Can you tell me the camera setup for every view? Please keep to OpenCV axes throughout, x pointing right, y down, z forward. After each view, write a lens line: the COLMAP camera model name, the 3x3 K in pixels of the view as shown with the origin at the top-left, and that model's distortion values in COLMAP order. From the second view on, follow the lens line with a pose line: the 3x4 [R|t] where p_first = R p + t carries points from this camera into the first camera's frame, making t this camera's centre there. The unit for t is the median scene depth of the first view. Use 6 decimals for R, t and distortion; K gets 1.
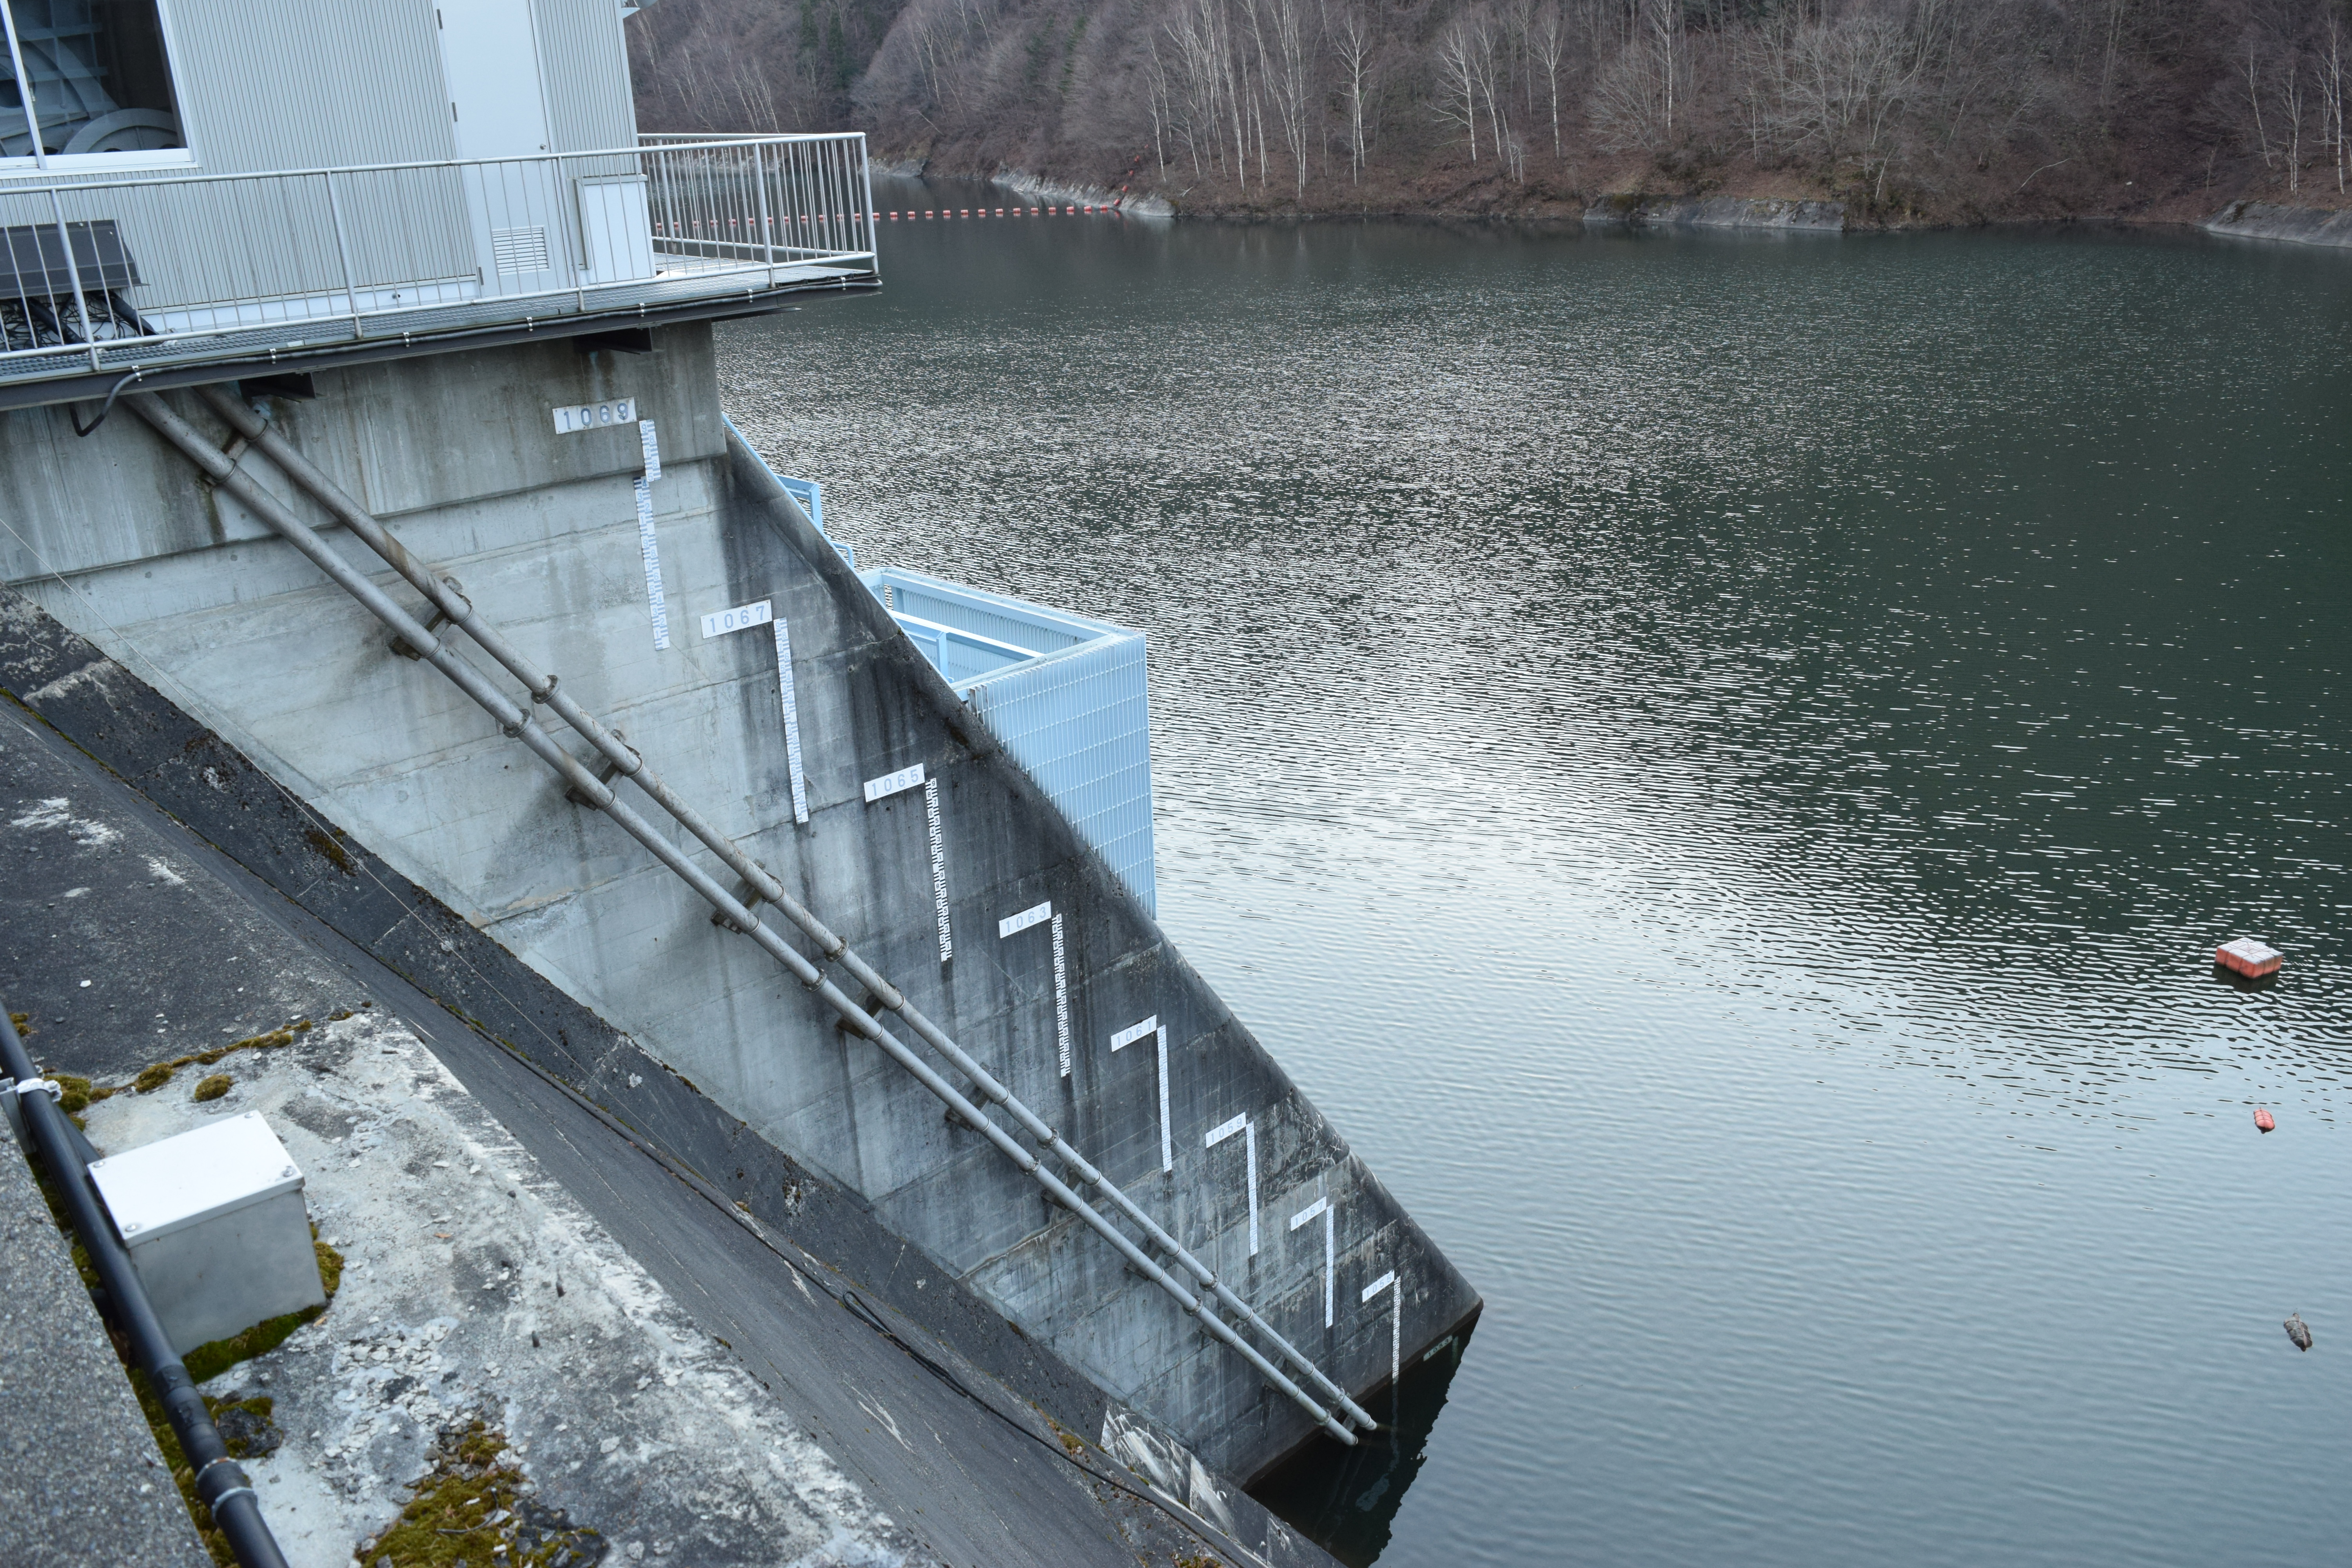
lens RADIAL K [[1822.3, 0, 1166.2], [0, 1822.3, 765.0], [0, 0, 1]] dist [-0.019921, 0.012470]
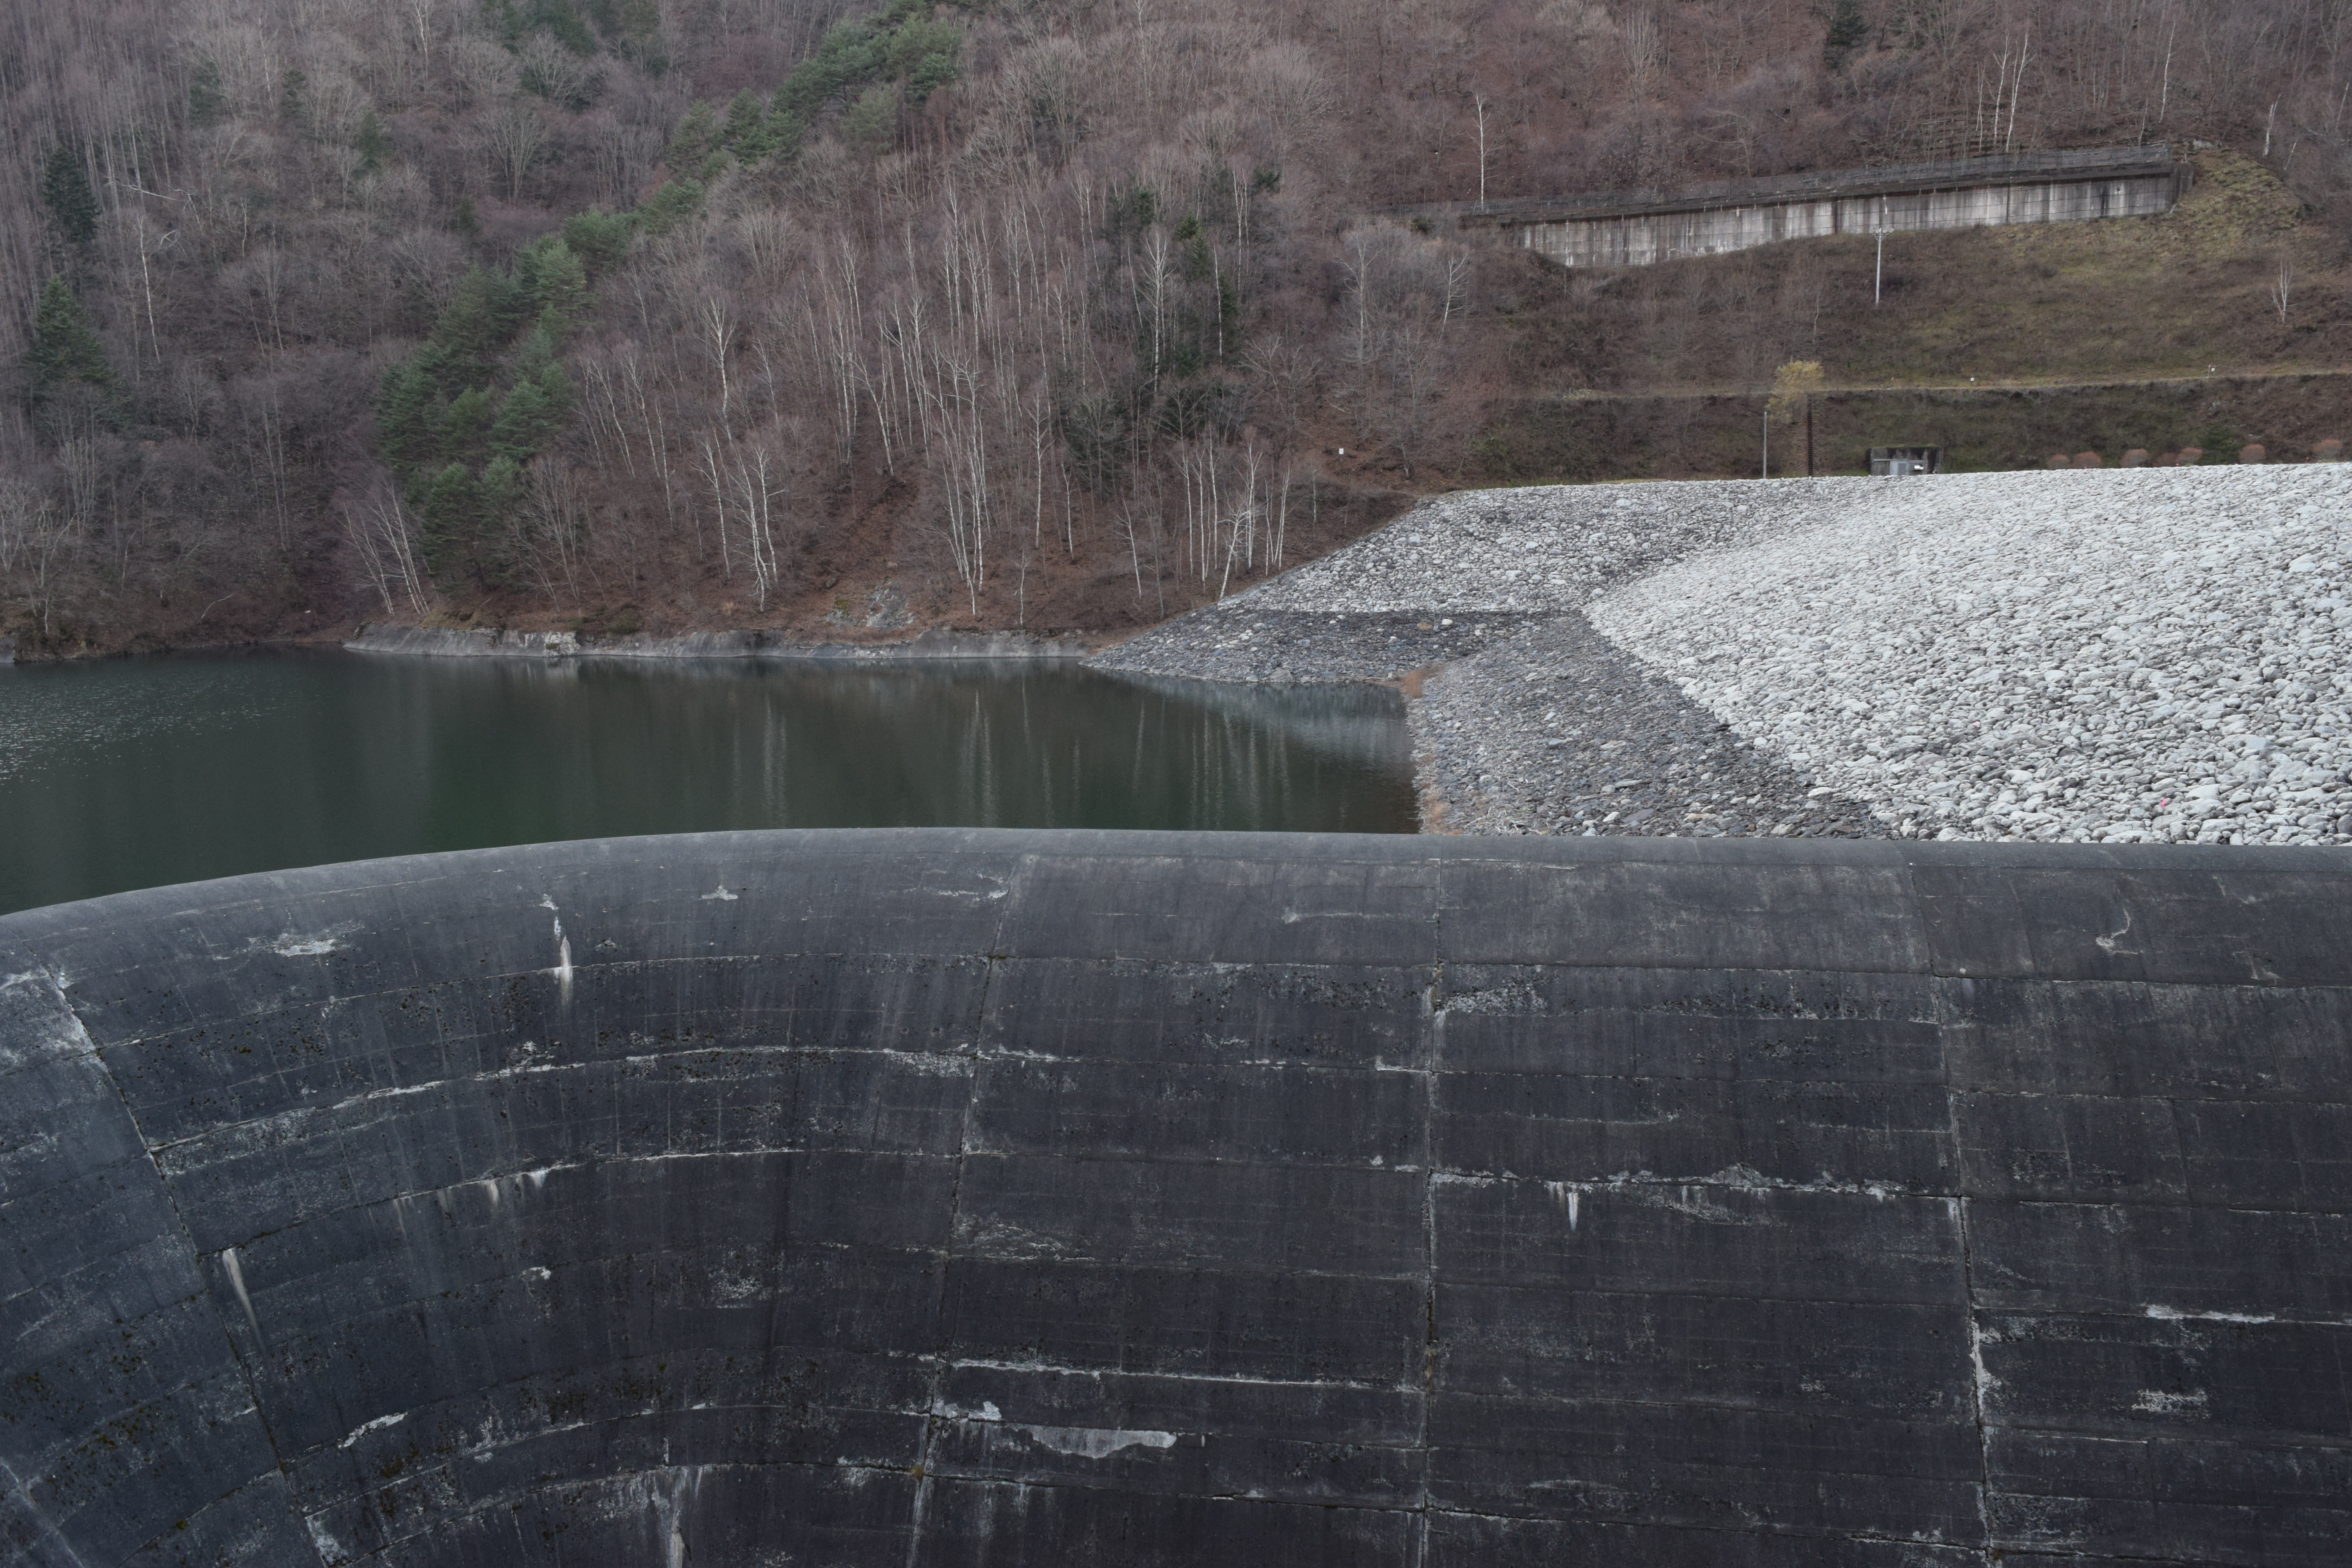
lens RADIAL K [[1822.3, 0, 1176.6], [0, 1822.3, 780.0], [0, 0, 1]] dist [-0.019921, 0.012470]
pose [[0.771185, -0.089529, 0.630284, 0.217192], [0.226793, 0.963741, -0.140598, 0.086126], [-0.594843, 0.251371, 0.763527, -0.232305]]
